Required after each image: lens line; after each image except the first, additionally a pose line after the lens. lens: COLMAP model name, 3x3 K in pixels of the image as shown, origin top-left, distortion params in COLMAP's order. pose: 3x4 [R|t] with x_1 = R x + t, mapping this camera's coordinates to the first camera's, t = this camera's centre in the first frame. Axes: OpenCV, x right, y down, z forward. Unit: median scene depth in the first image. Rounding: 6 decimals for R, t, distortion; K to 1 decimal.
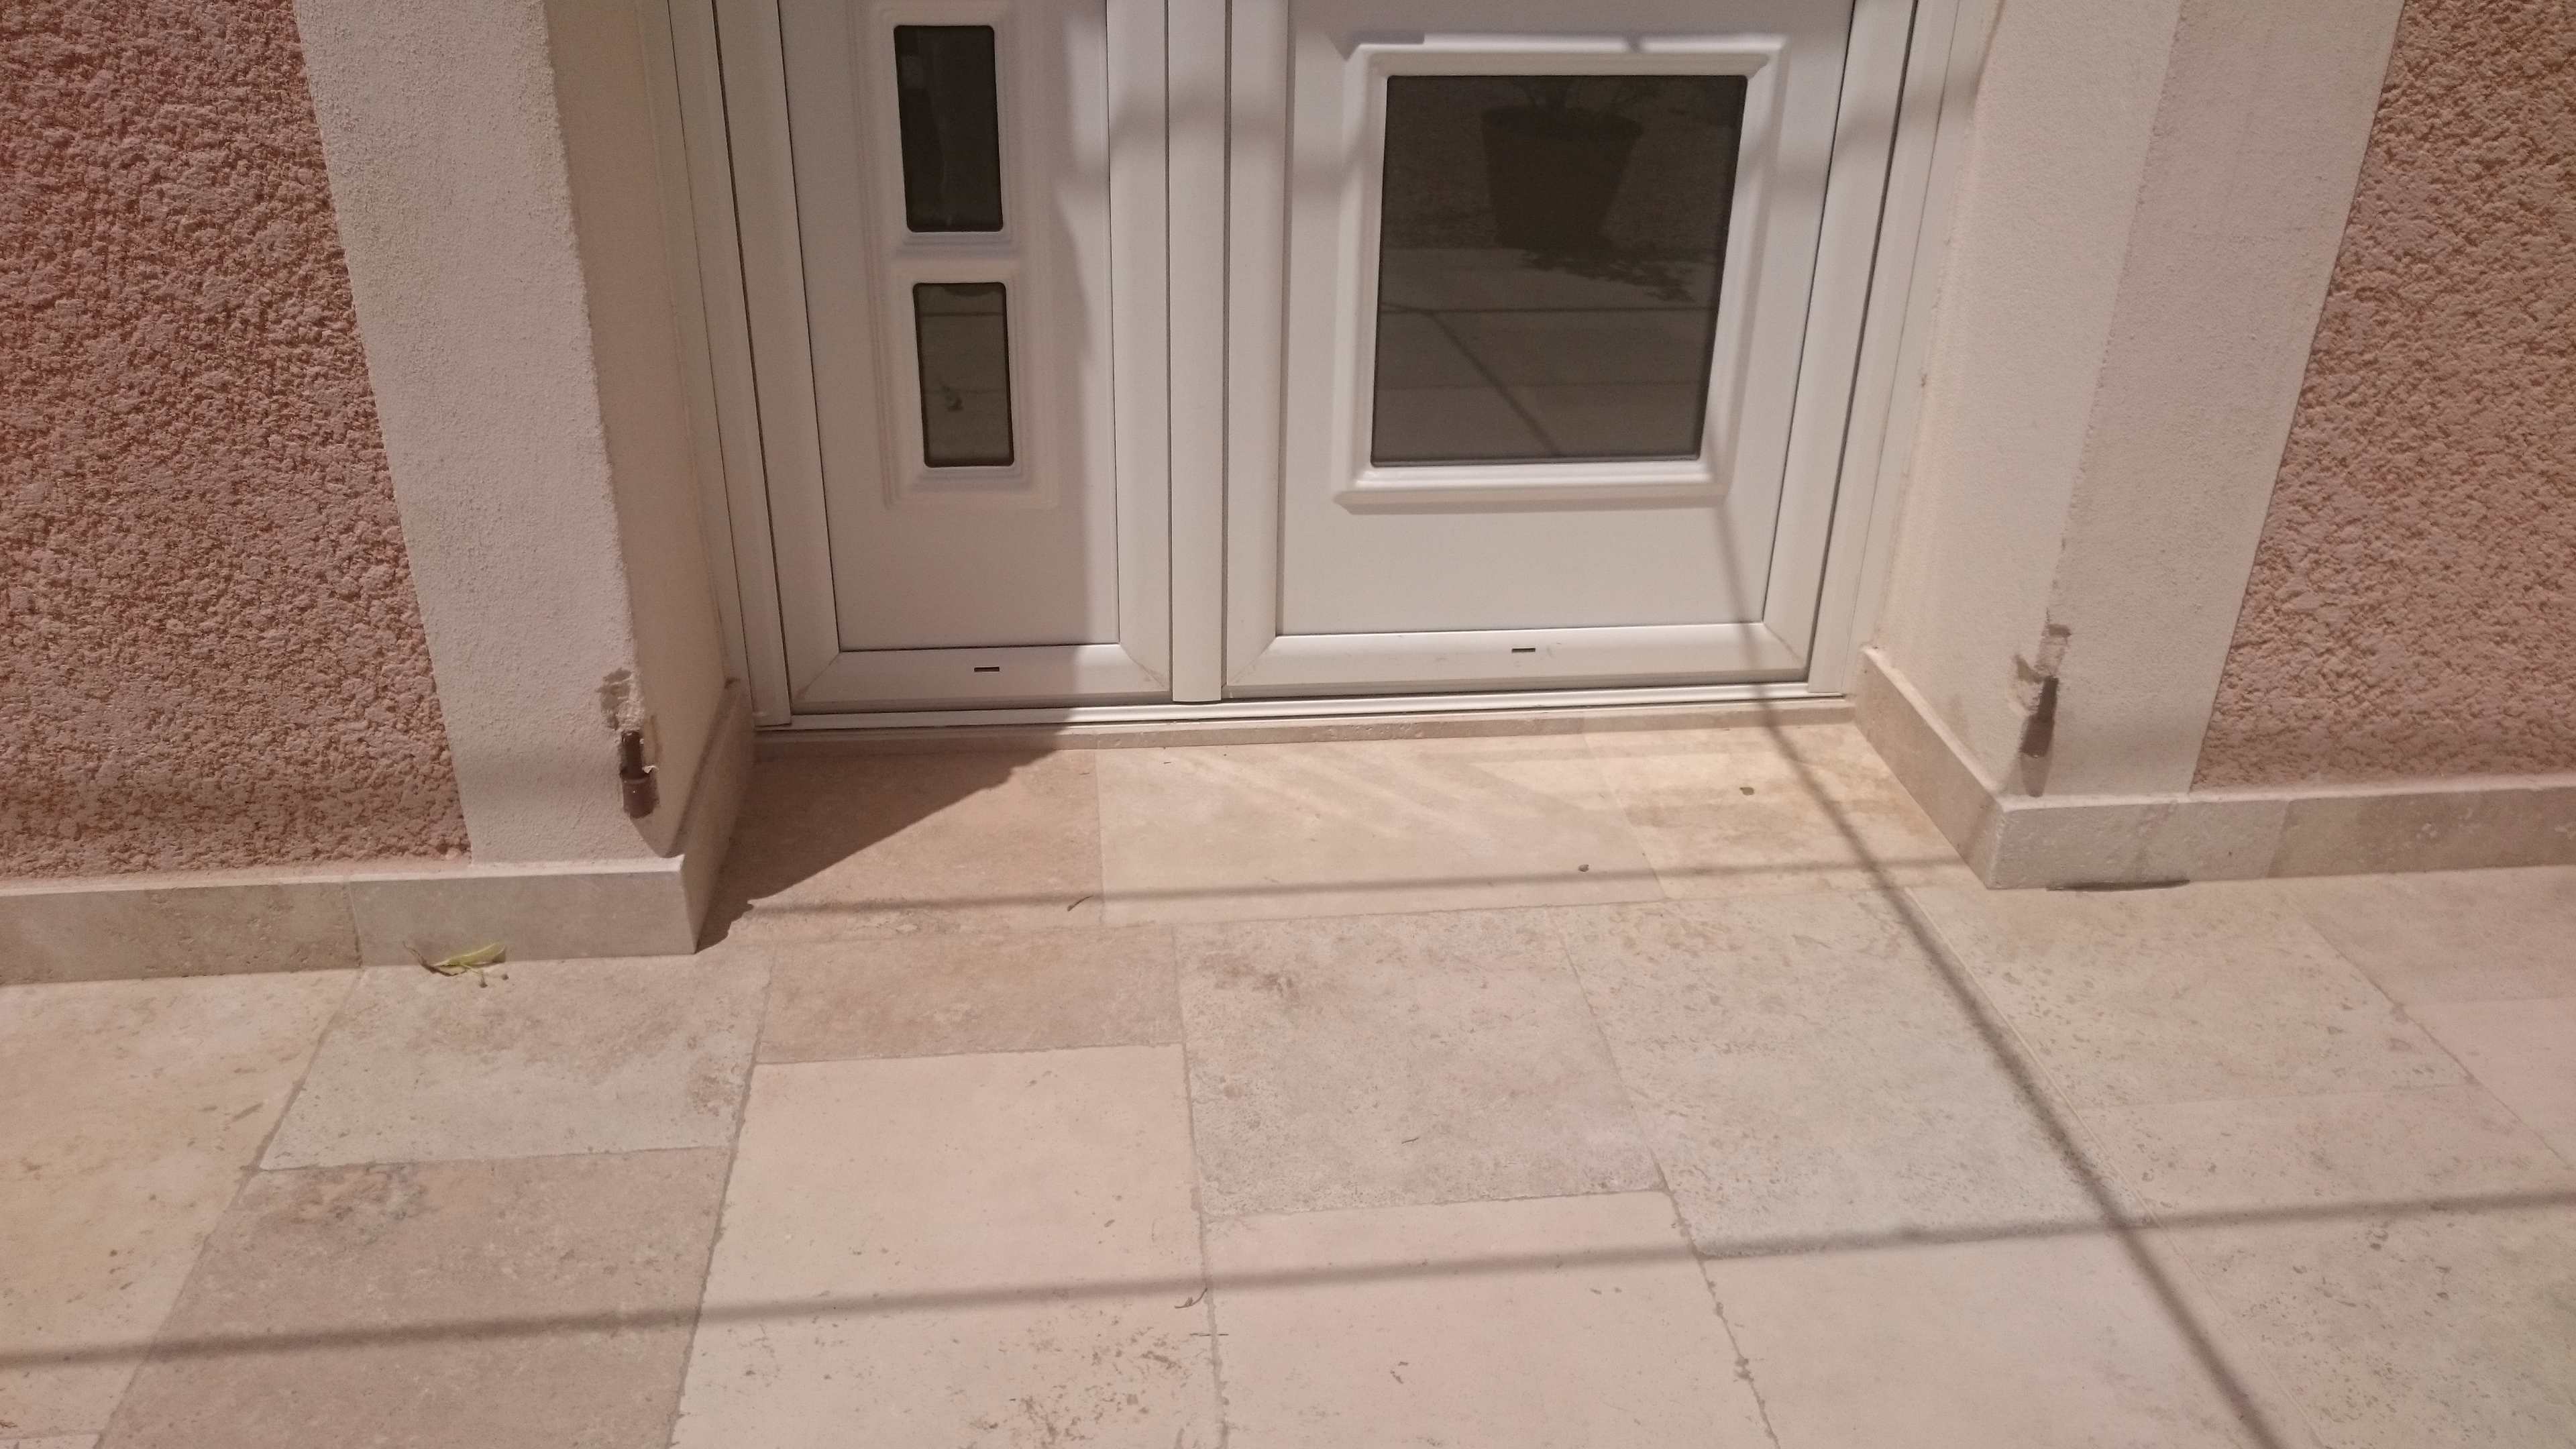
lens RADIAL K [[1898.6, 0, 1310.8], [0, 1898.6, 767.0], [0, 0, 1]] dist [-0.009765, -0.007816]
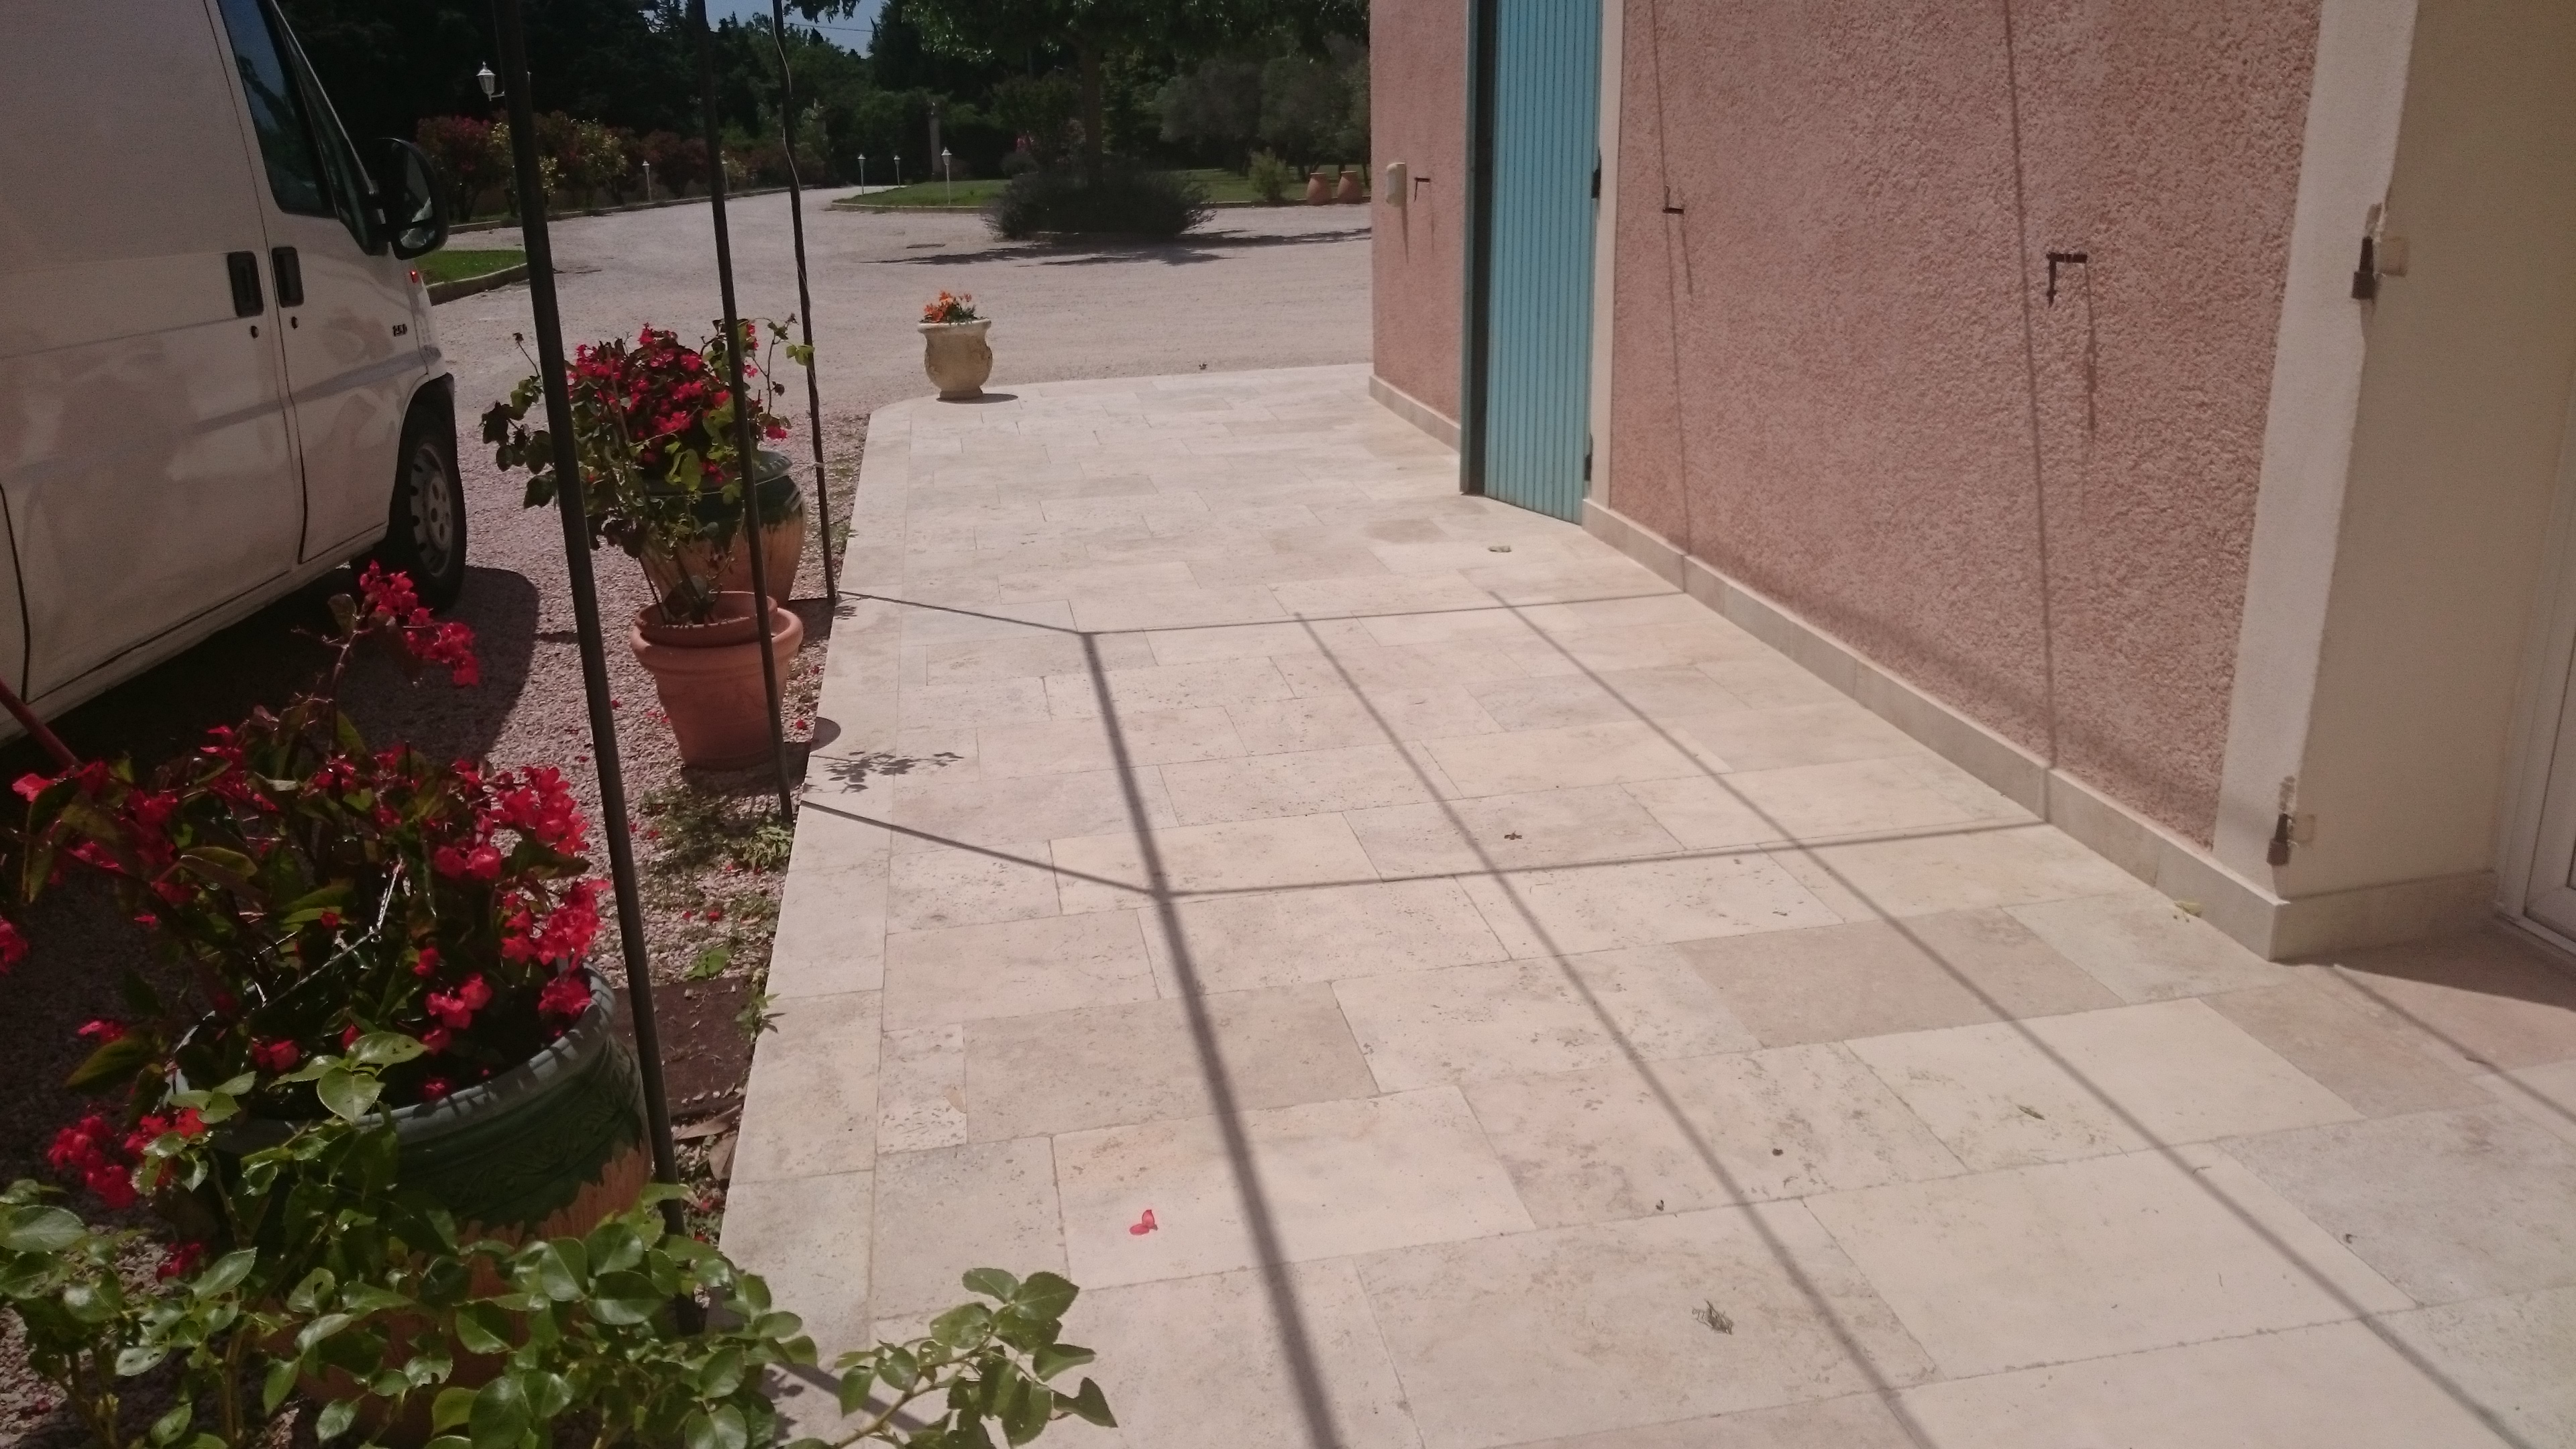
lens RADIAL K [[1898.6, 0, 1310.8], [0, 1898.6, 767.0], [0, 0, 1]] dist [-0.009765, -0.007816]
pose [[0.075539, 0.305336, -0.949244, 1.234104], [-0.444754, 0.862342, 0.241991, -0.081004], [0.892462, 0.403900, 0.200940, -0.137334]]
